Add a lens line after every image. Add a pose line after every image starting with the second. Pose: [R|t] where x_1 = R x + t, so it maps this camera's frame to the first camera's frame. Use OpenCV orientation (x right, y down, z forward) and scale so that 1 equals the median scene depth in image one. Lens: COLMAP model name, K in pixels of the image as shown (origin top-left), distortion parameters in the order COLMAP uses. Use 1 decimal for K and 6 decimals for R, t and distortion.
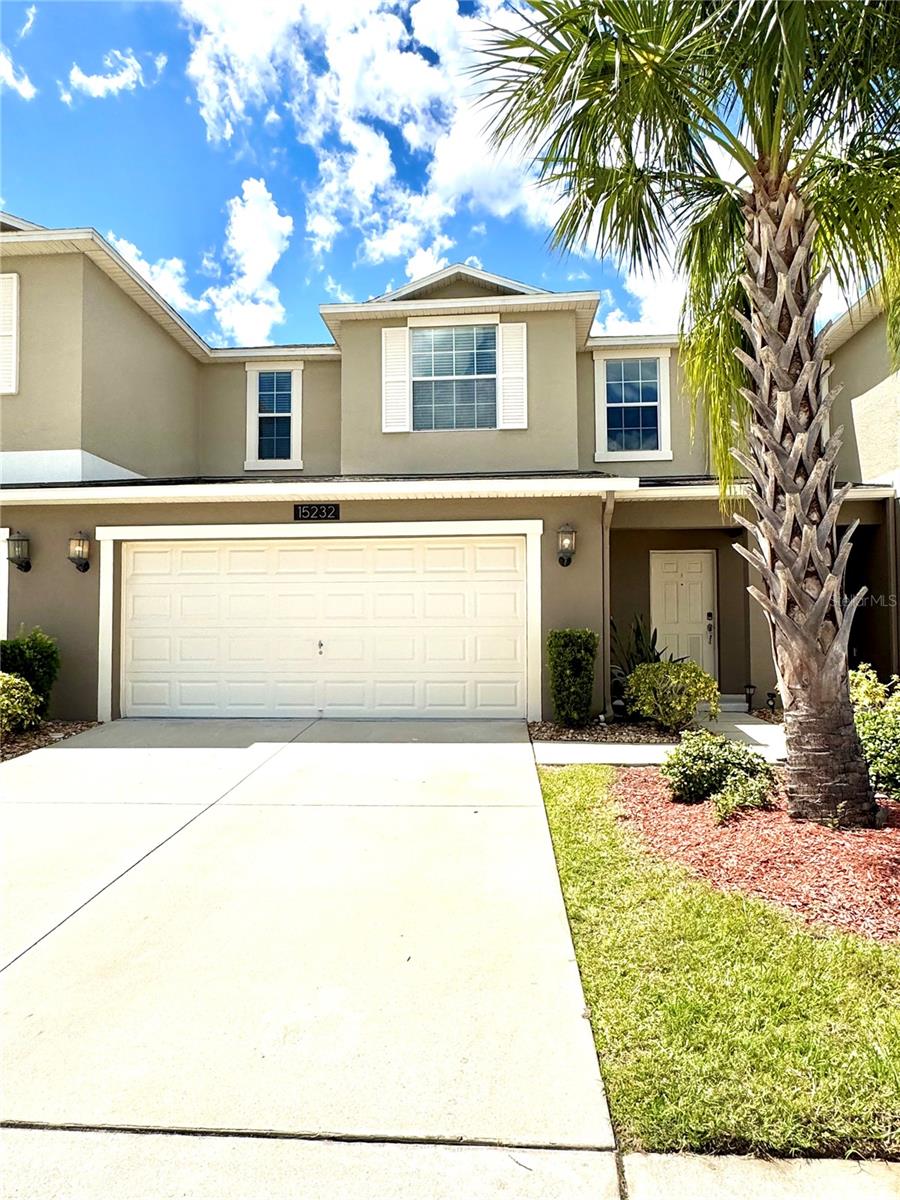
lens RADIAL K [[691.6, 0, 465.6], [0, 691.6, 614.8], [0, 0, 1]] dist [-0.000422, 0.000952]
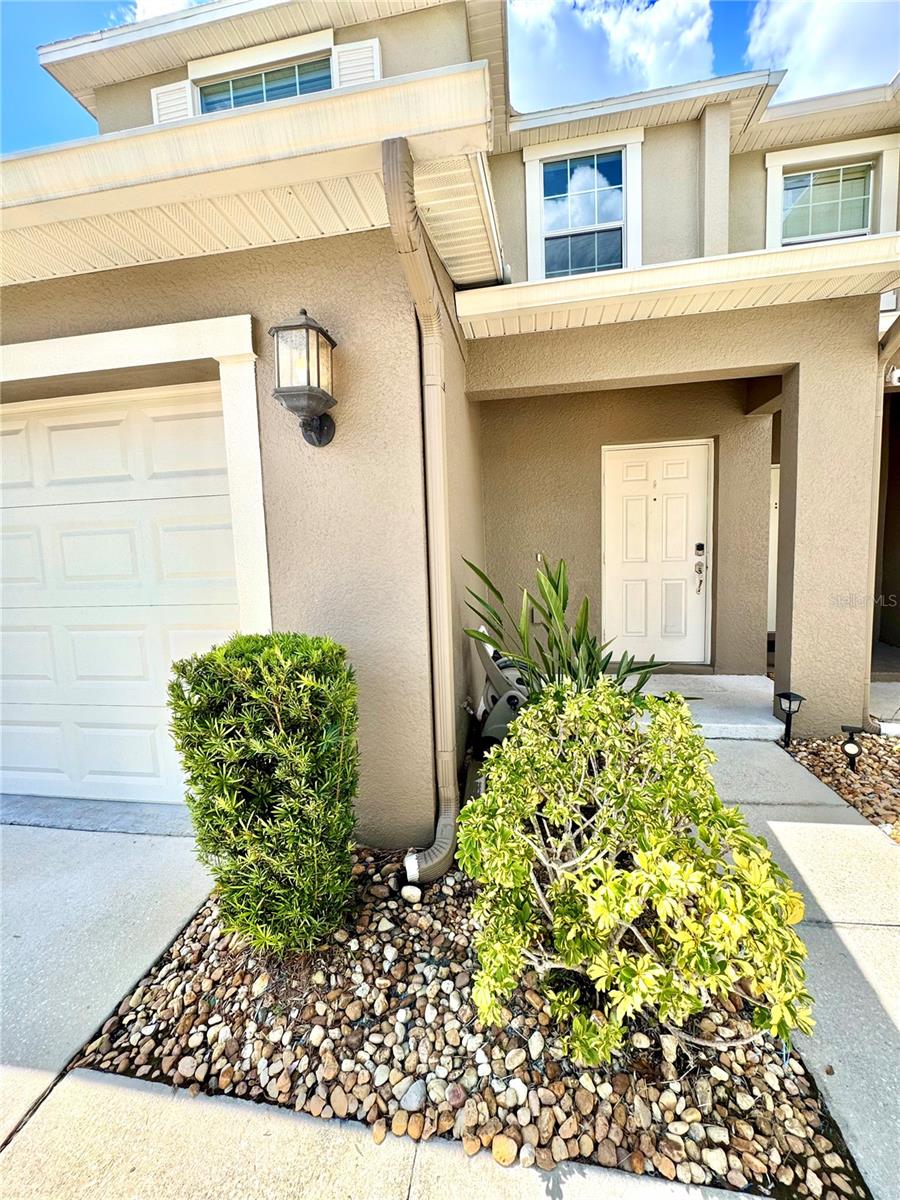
lens RADIAL K [[478.7, 0, 450.0], [0, 478.7, 600.0], [0, 0, 1]] dist [-0.002209, 0.000279]
pose [[0.994391, -0.018888, -0.104065, 0.236440], [0.031996, 0.991542, 0.125777, -0.019100], [0.100809, -0.128402, 0.986585, 0.745284]]
